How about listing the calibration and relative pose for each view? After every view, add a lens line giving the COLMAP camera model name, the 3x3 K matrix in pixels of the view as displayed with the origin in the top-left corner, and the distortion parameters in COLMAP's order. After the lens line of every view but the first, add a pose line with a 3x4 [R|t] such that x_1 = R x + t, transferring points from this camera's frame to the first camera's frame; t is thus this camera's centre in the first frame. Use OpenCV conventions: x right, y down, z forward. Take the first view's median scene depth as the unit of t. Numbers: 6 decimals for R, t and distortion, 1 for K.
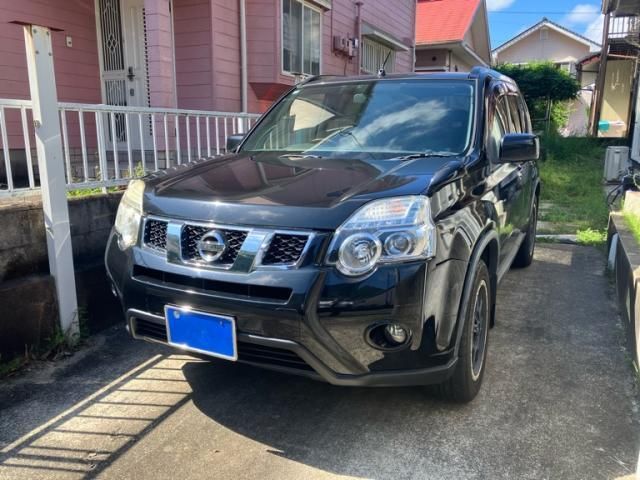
lens RADIAL K [[534.7, 0, 319.0], [0, 534.7, 237.9], [0, 0, 1]] dist [0.017478, -0.000775]
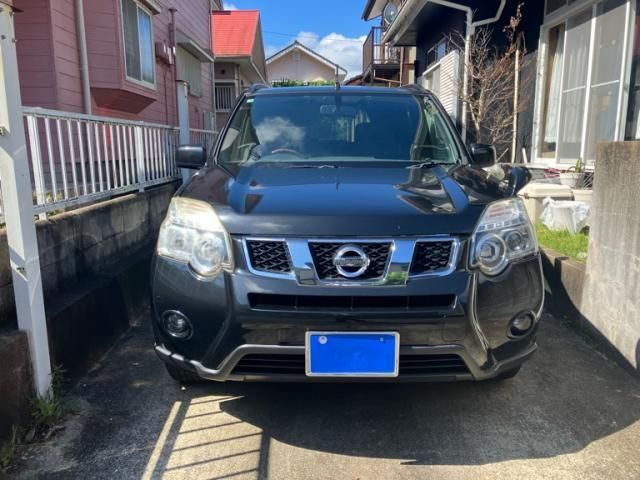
lens RADIAL K [[534.7, 0, 320.0], [0, 534.7, 243.2], [0, 0, 1]] dist [0.017478, -0.000775]
pose [[0.886955, -0.086752, 0.453636, -0.496295], [0.092862, 0.995640, 0.008838, -0.022415], [-0.452425, 0.034287, 0.891143, 0.136285]]
